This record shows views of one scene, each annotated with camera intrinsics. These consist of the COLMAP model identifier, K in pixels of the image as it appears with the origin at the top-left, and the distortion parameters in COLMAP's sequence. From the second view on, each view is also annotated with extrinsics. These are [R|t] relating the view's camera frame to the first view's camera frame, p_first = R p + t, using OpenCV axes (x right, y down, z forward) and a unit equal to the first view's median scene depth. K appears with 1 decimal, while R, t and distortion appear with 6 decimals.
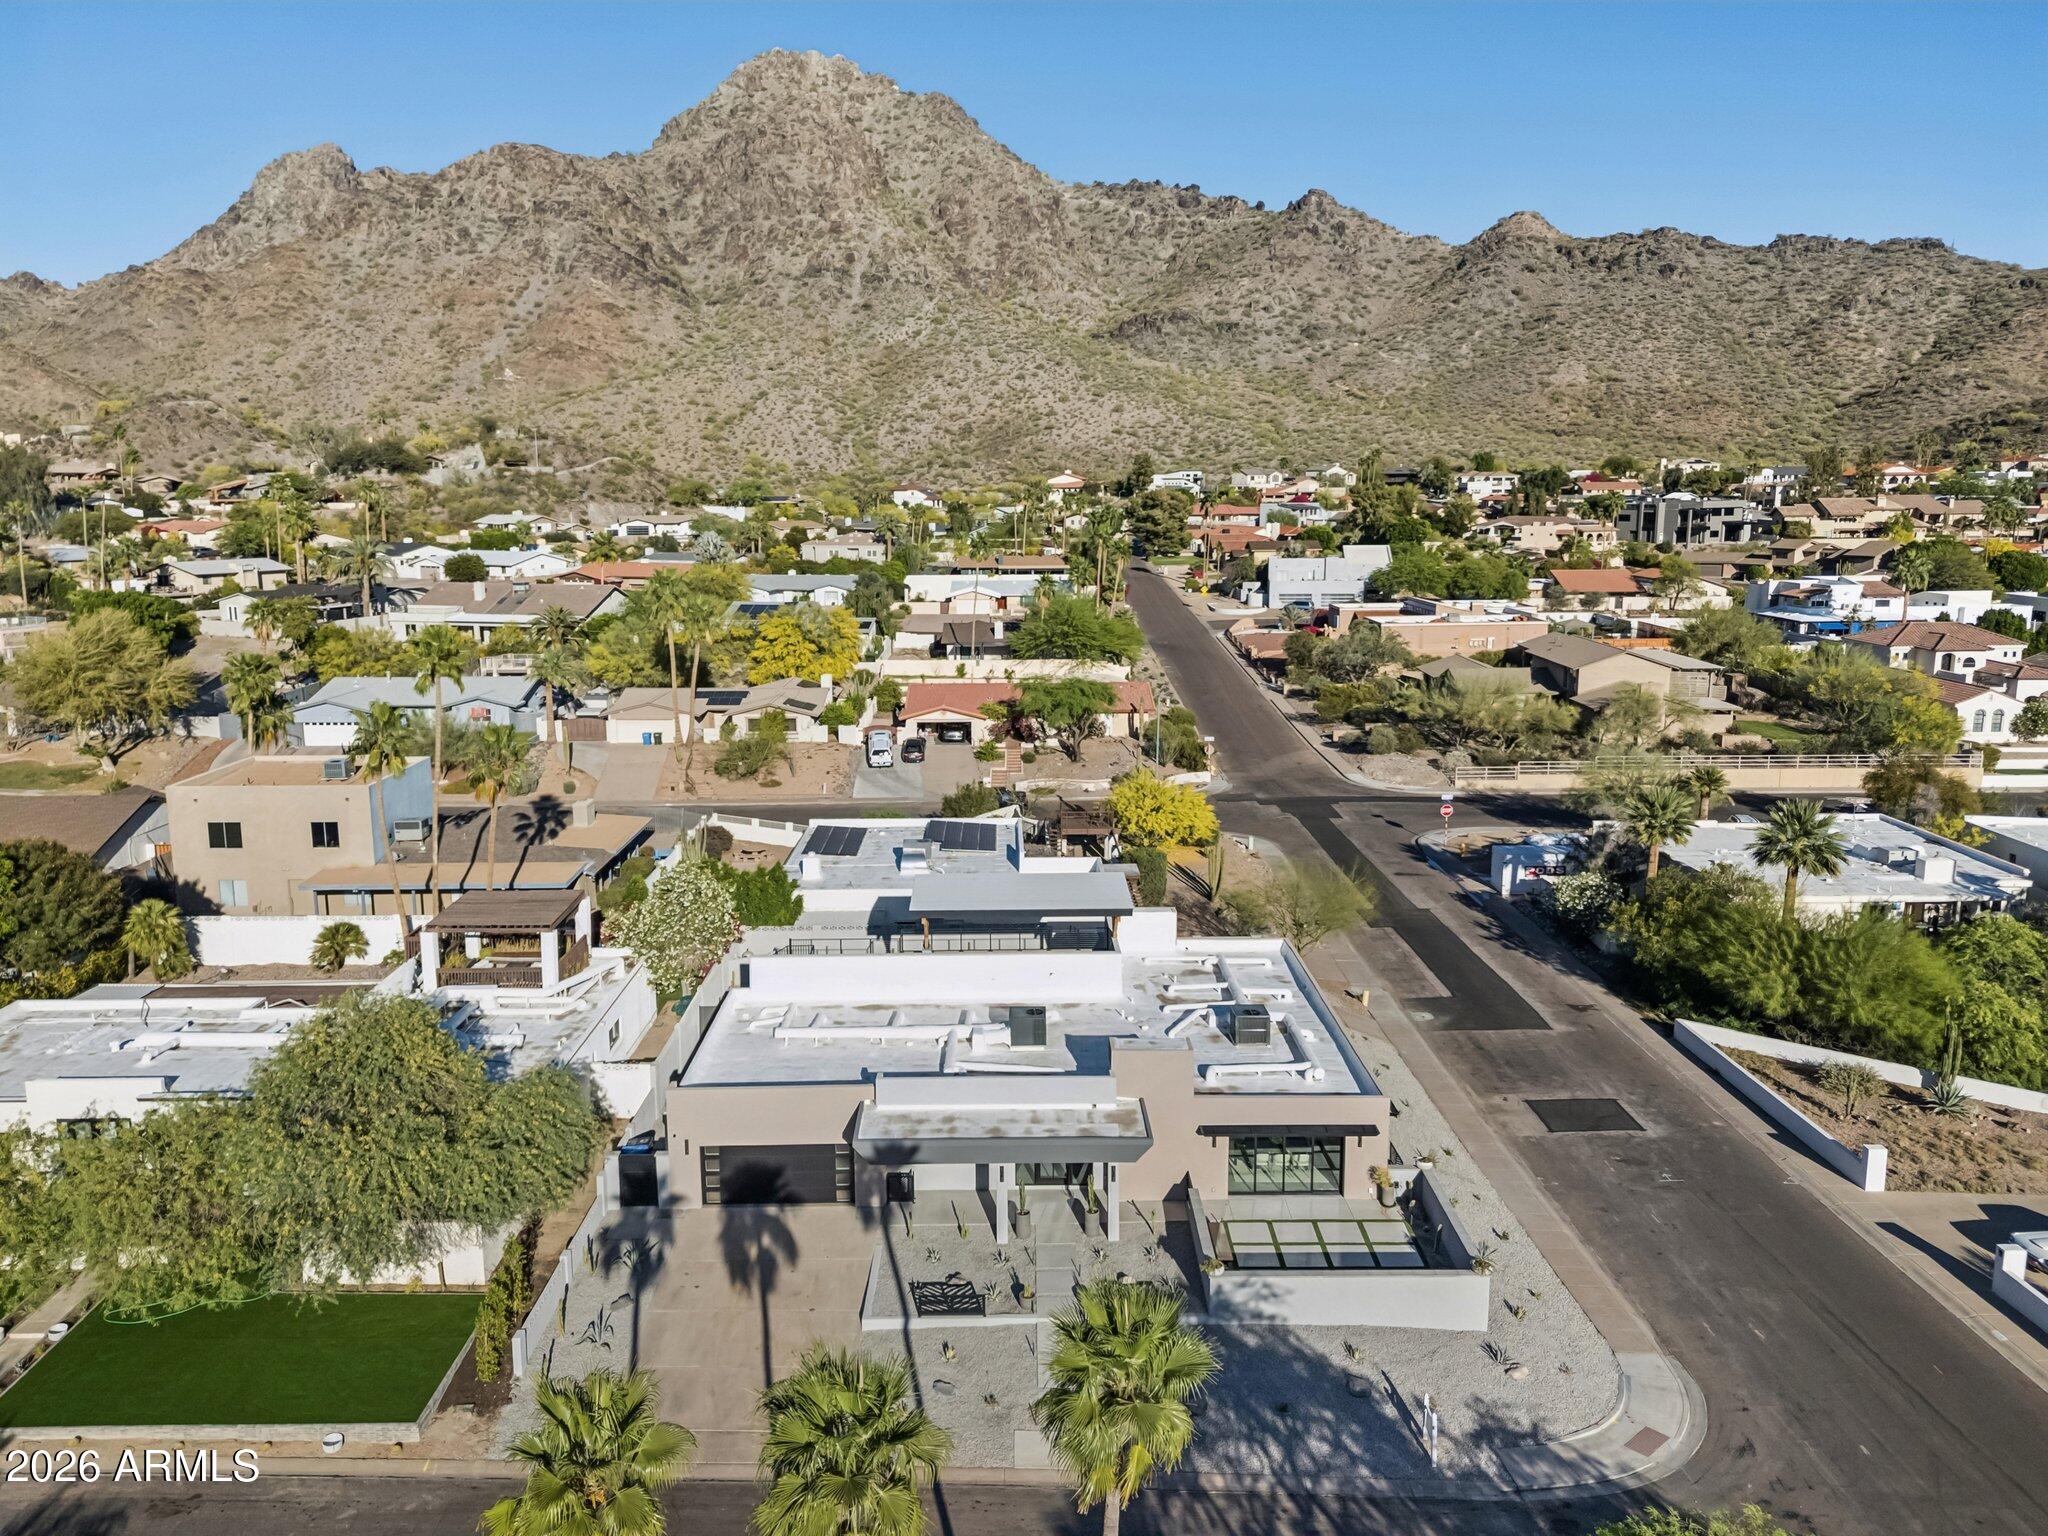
lens RADIAL K [[1516.1, 0, 1016.1], [0, 1516.1, 784.6], [0, 0, 1]] dist [0.059905, -0.049622]
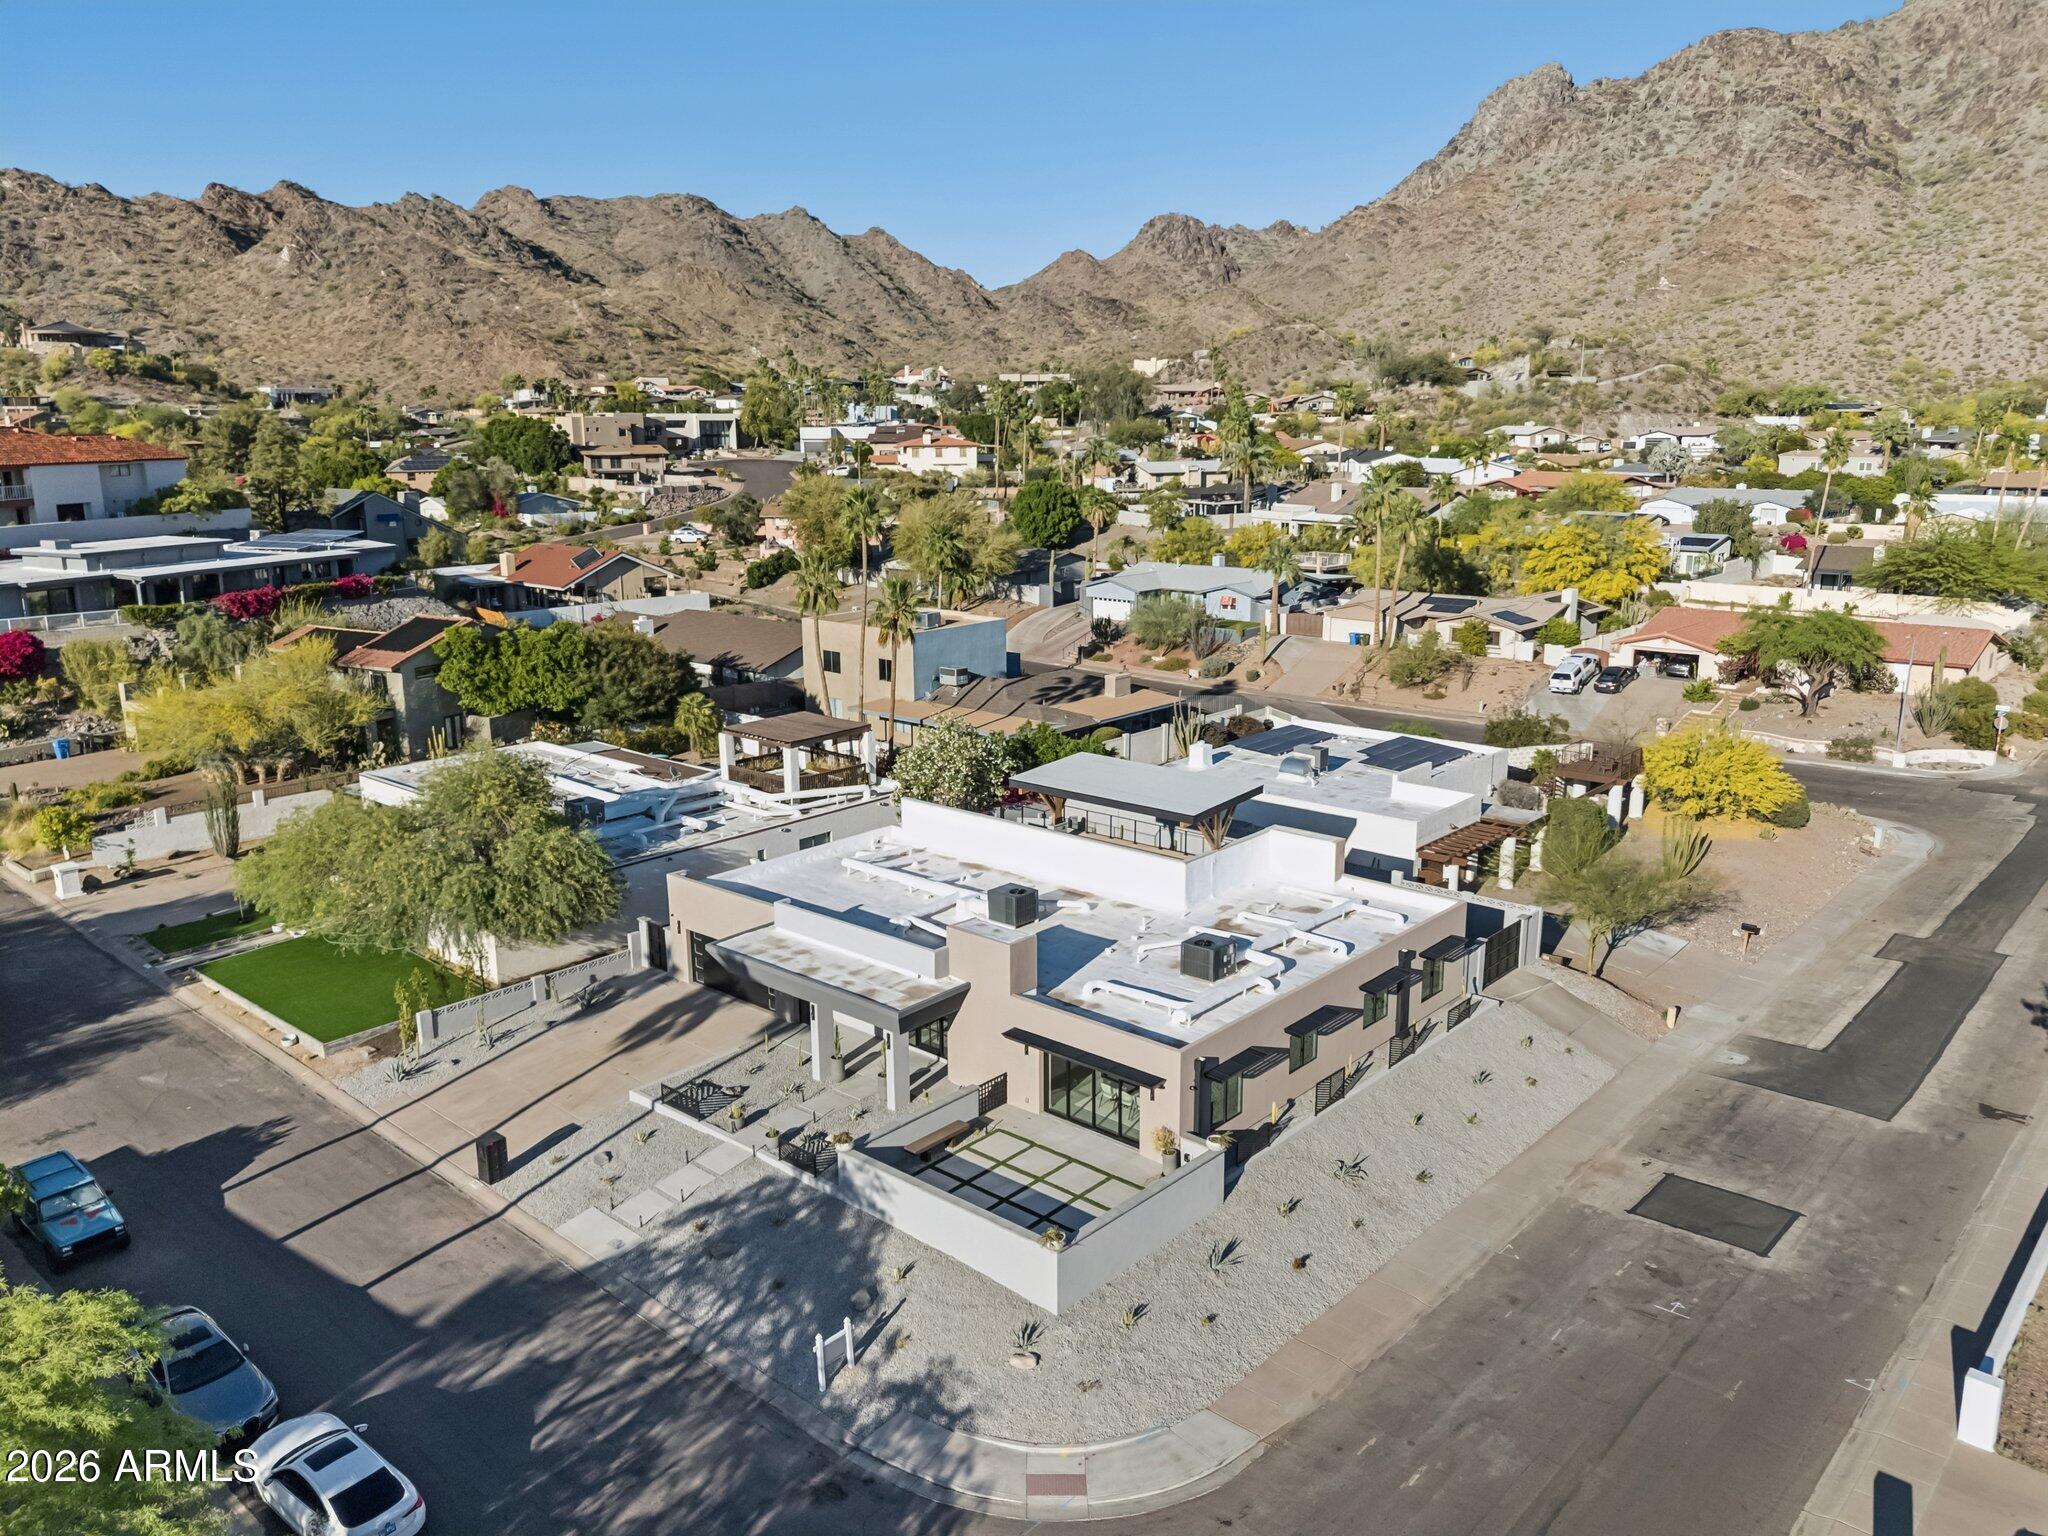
lens RADIAL K [[1516.1, 0, 1016.1], [0, 1516.1, 784.6], [0, 0, 1]] dist [0.059905, -0.049622]
pose [[0.742664, 0.159664, -0.650352, 0.089183], [-0.127683, 0.987106, 0.096532, -0.001416], [0.657379, 0.011348, 0.753474, 0.038507]]
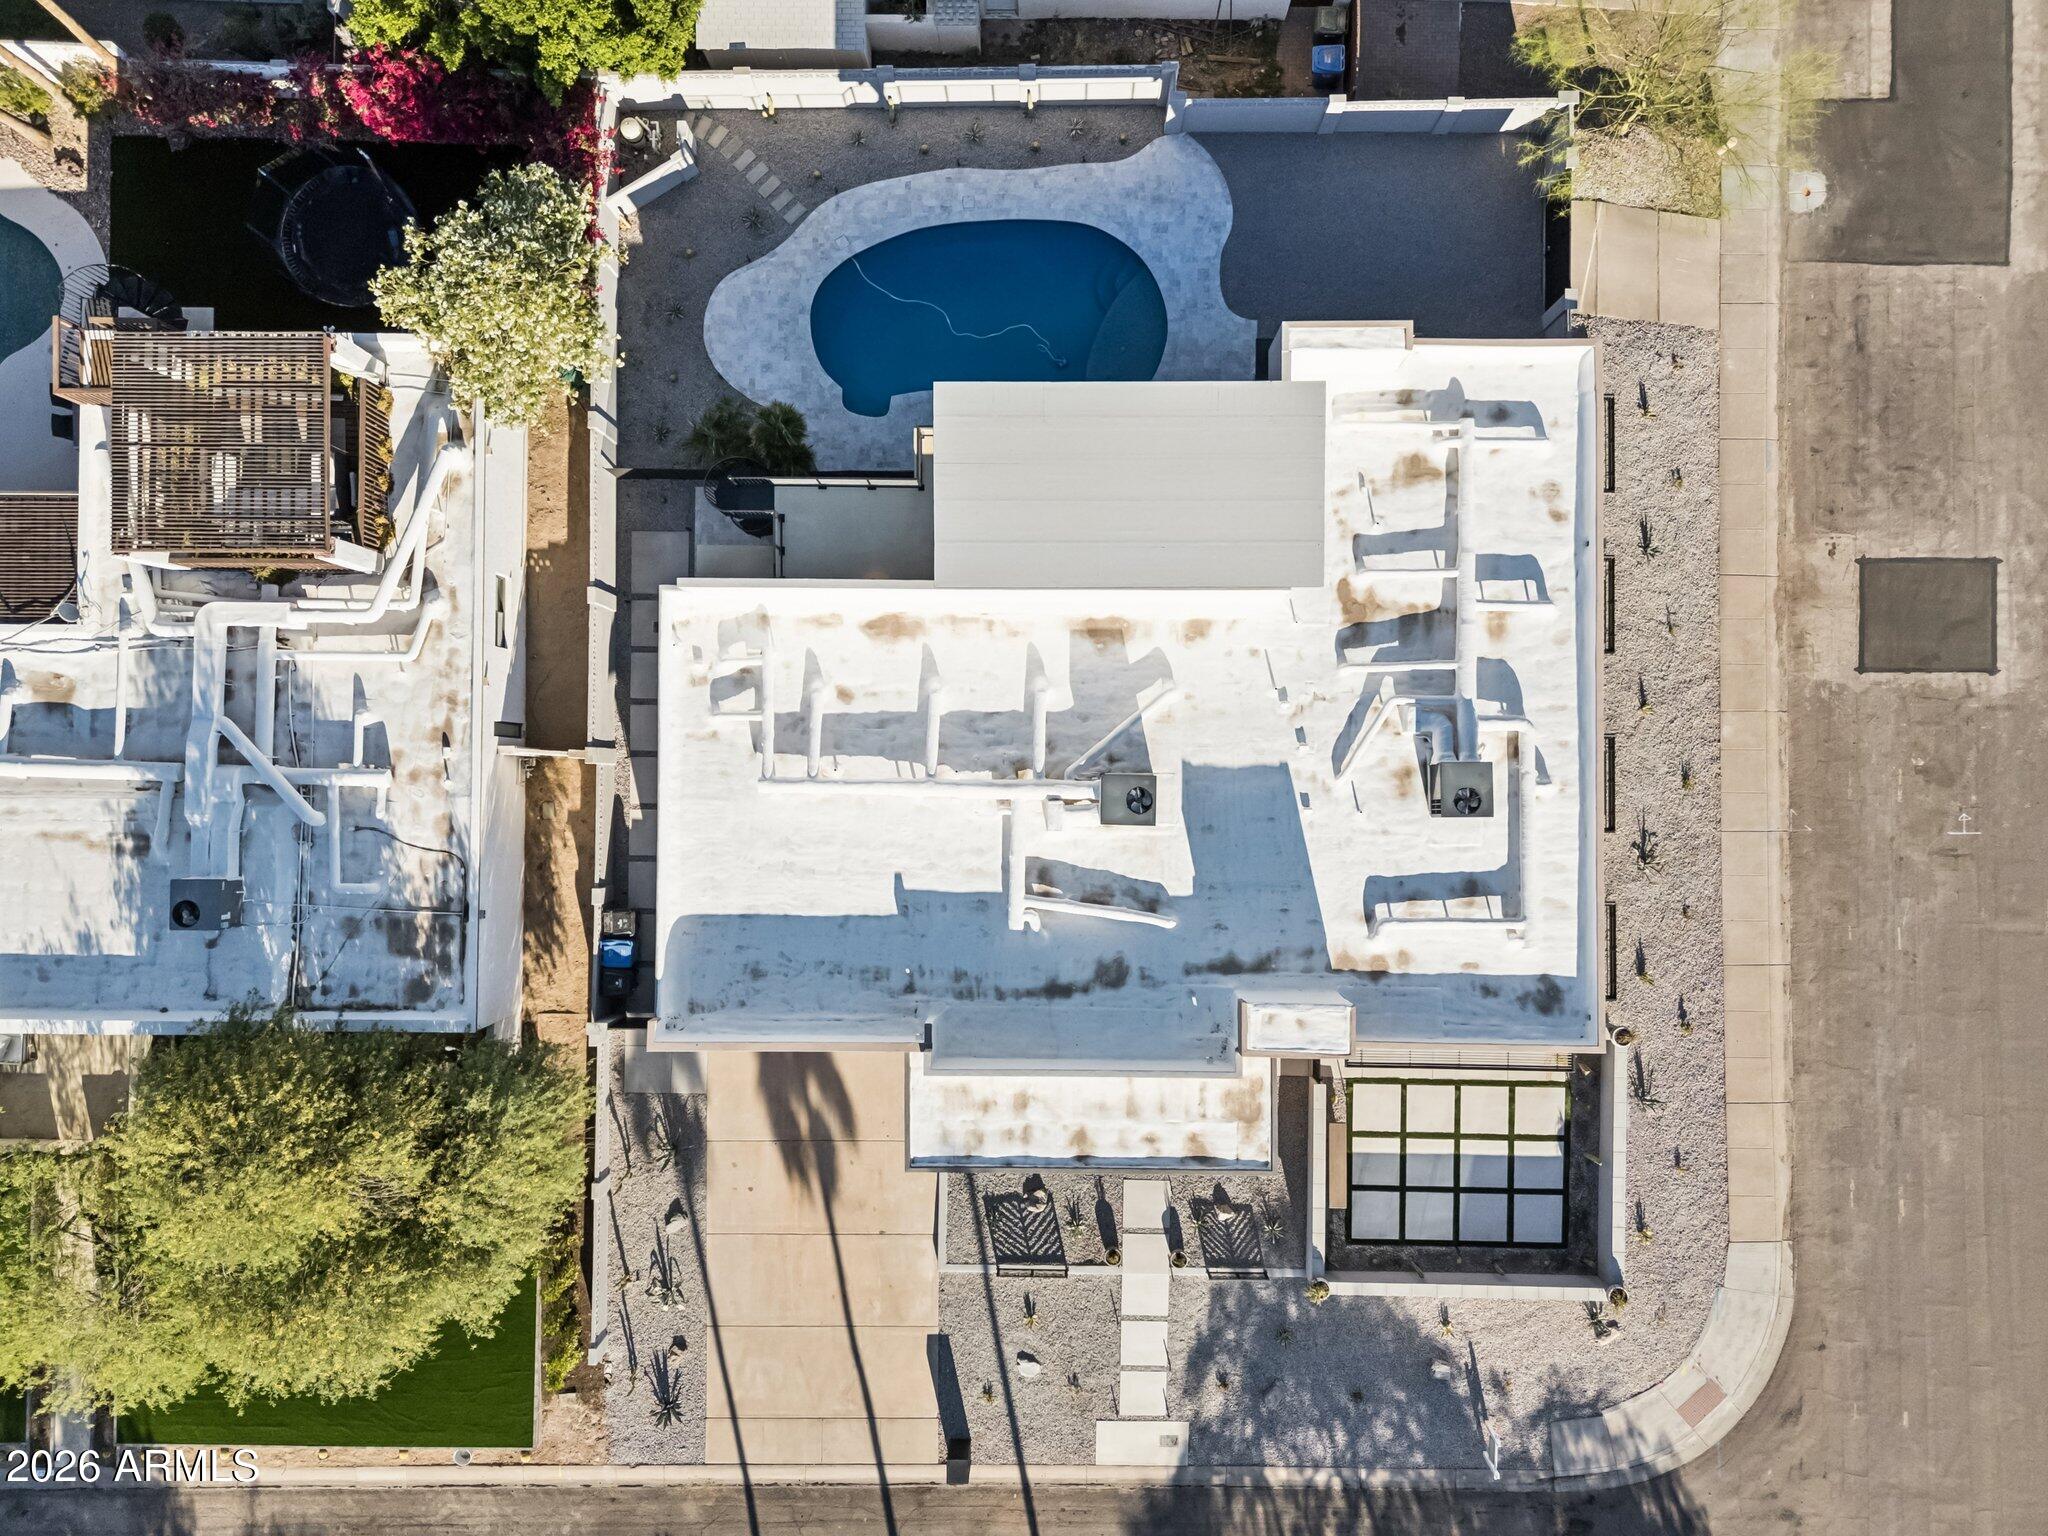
lens RADIAL K [[1516.1, 0, 1016.1], [0, 1516.1, 784.6], [0, 0, 1]] dist [0.059905, -0.049622]
pose [[0.999826, 0.008700, -0.016495, -0.004414], [0.014307, 0.209535, 0.977696, -0.071573], [0.011962, -0.977762, 0.209374, 0.122870]]
